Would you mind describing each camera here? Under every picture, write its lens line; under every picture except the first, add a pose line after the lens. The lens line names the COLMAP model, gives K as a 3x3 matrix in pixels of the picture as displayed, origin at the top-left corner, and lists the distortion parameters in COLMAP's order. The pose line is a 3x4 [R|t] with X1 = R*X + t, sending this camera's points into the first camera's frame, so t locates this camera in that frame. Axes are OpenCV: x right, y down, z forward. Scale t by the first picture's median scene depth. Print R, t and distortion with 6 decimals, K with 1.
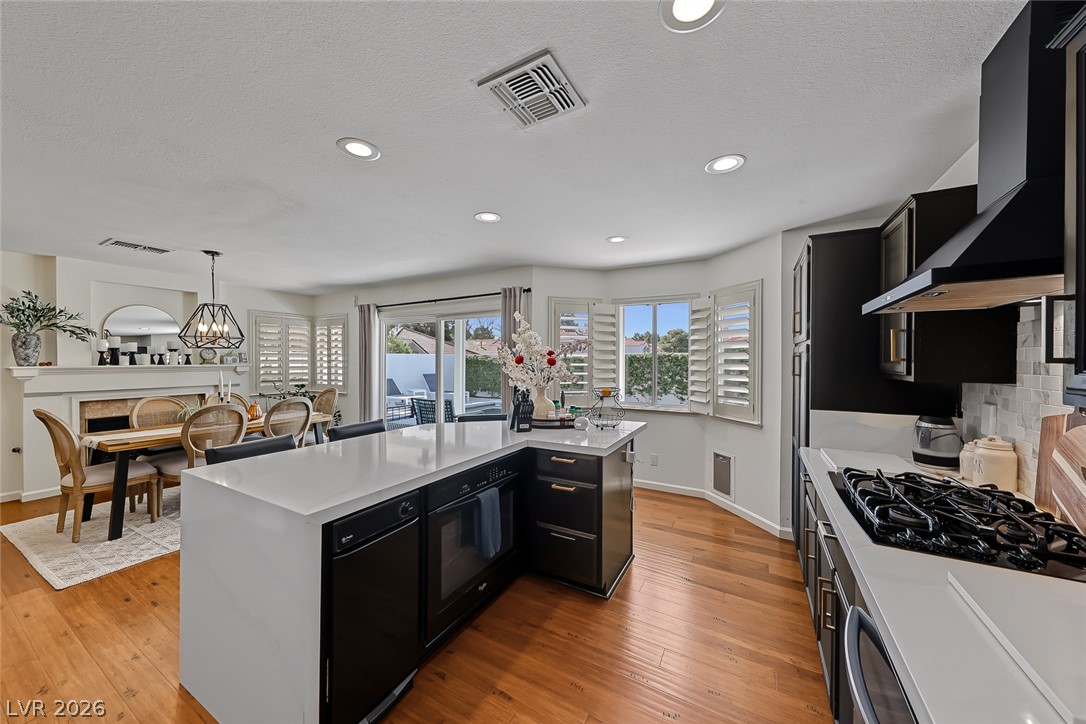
lens RADIAL K [[380.8, 0, 546.2], [0, 380.8, 362.7], [0, 0, 1]] dist [-0.002503, 0.001499]
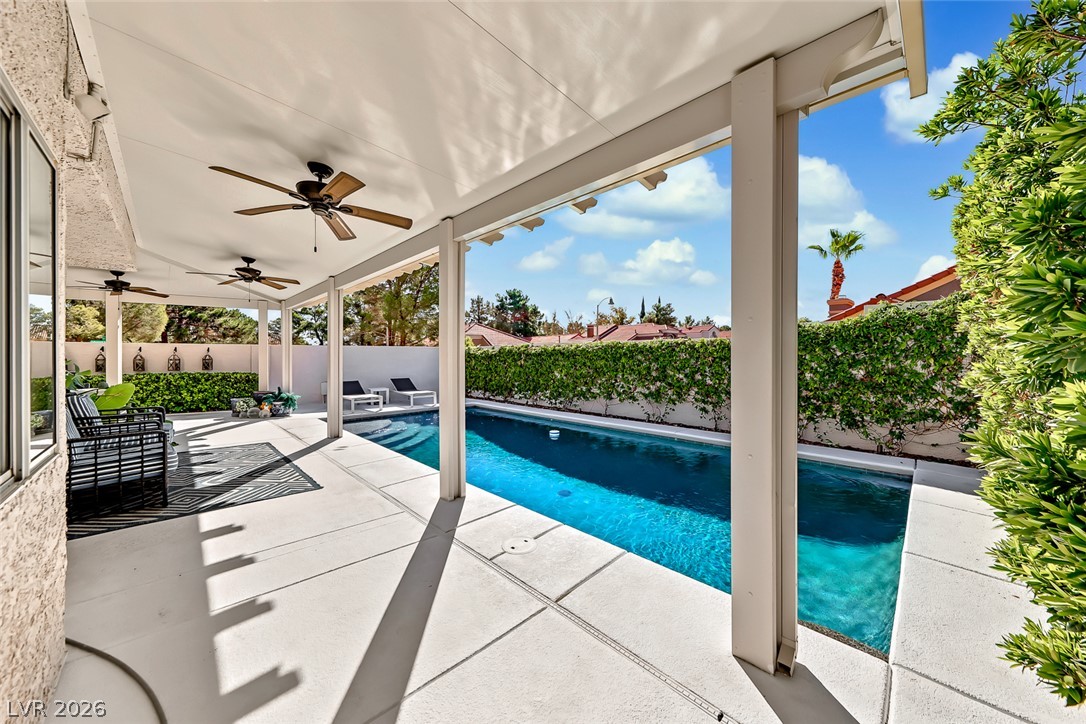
lens RADIAL K [[380.8, 0, 537.3], [0, 380.8, 357.3], [0, 0, 1]] dist [-0.002503, 0.001499]
pose [[0.957066, -0.005788, -0.289811, 0.625879], [0.004130, 0.999971, -0.006332, 0.020761], [0.289839, 0.004863, 0.957063, 0.704143]]
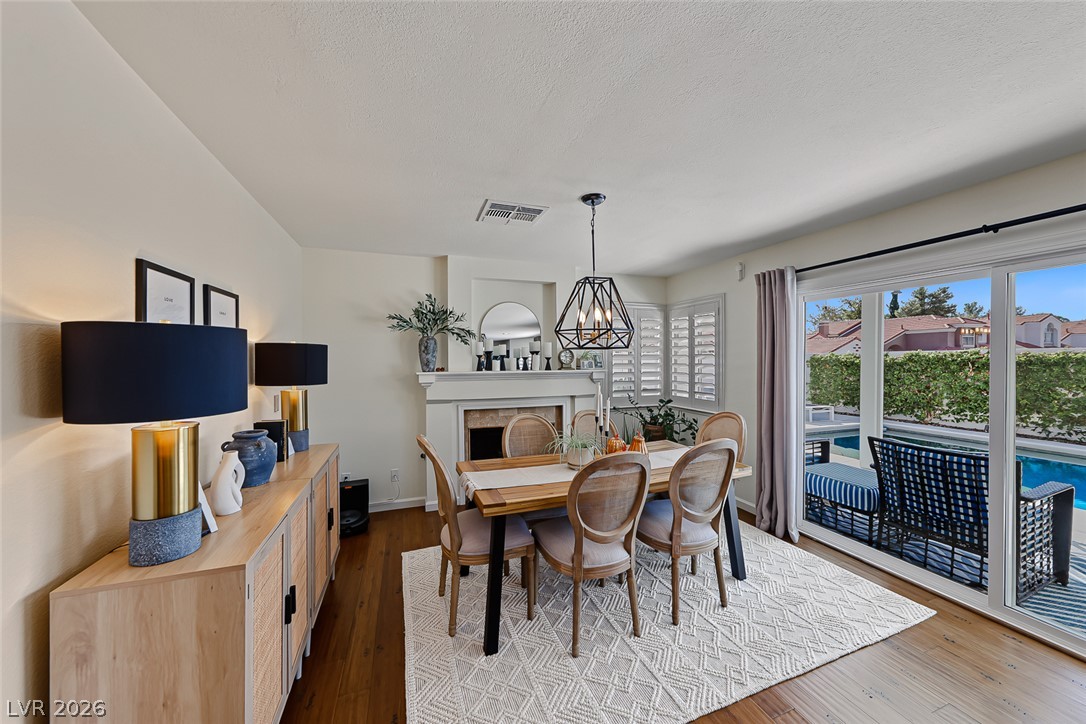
lens RADIAL K [[380.8, 0, 543.9], [0, 380.8, 363.4], [0, 0, 1]] dist [-0.002503, 0.001499]
pose [[0.762982, 0.003441, -0.646410, -0.447123], [0.000286, 0.999984, 0.005660, -0.015067], [0.646419, -0.004504, 0.762969, 0.391759]]
